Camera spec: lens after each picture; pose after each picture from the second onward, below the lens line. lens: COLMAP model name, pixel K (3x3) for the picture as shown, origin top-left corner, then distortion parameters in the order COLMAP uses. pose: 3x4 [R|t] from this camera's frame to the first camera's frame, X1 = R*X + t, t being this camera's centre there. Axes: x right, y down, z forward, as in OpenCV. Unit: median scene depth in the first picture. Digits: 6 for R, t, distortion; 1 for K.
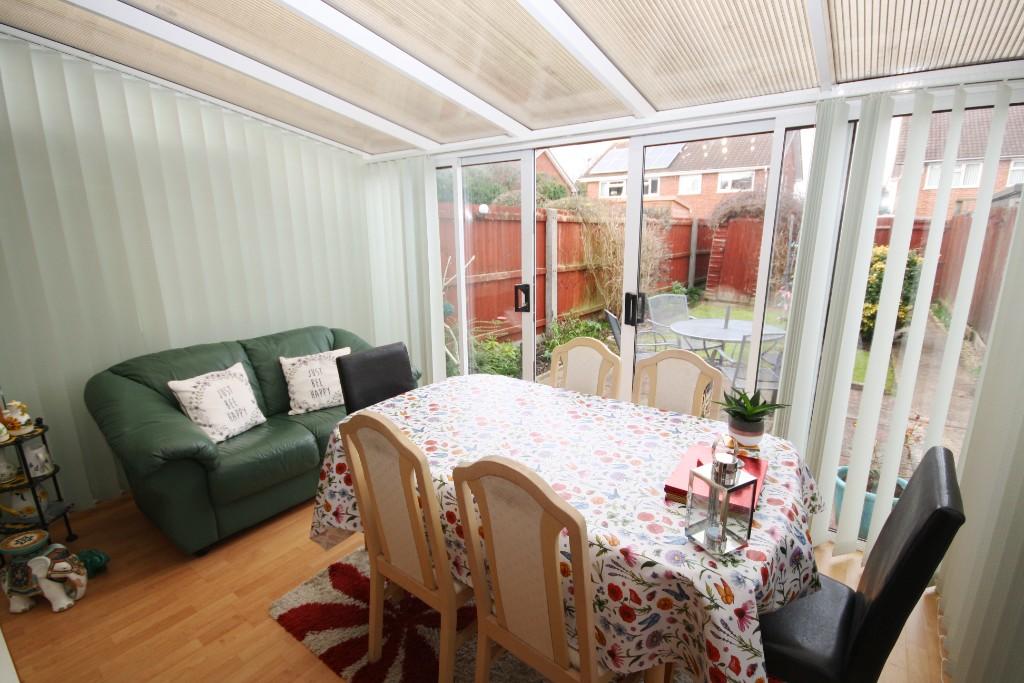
lens RADIAL K [[470.1, 0, 516.8], [0, 470.1, 343.1], [0, 0, 1]] dist [0.002425, 0.000220]
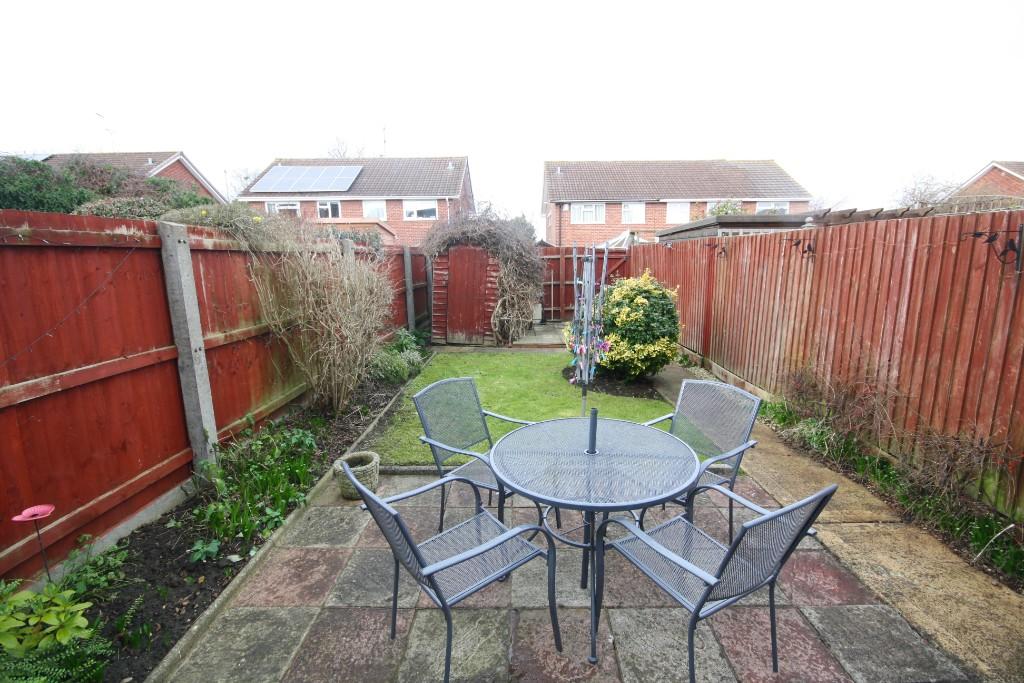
lens RADIAL K [[470.1, 0, 520.4], [0, 470.1, 337.4], [0, 0, 1]] dist [0.002425, 0.000220]
pose [[0.794864, -0.109008, 0.596916, 0.047861], [0.149808, 0.988533, -0.018962, -0.091194], [-0.588004, 0.104495, 0.802080, 0.352357]]
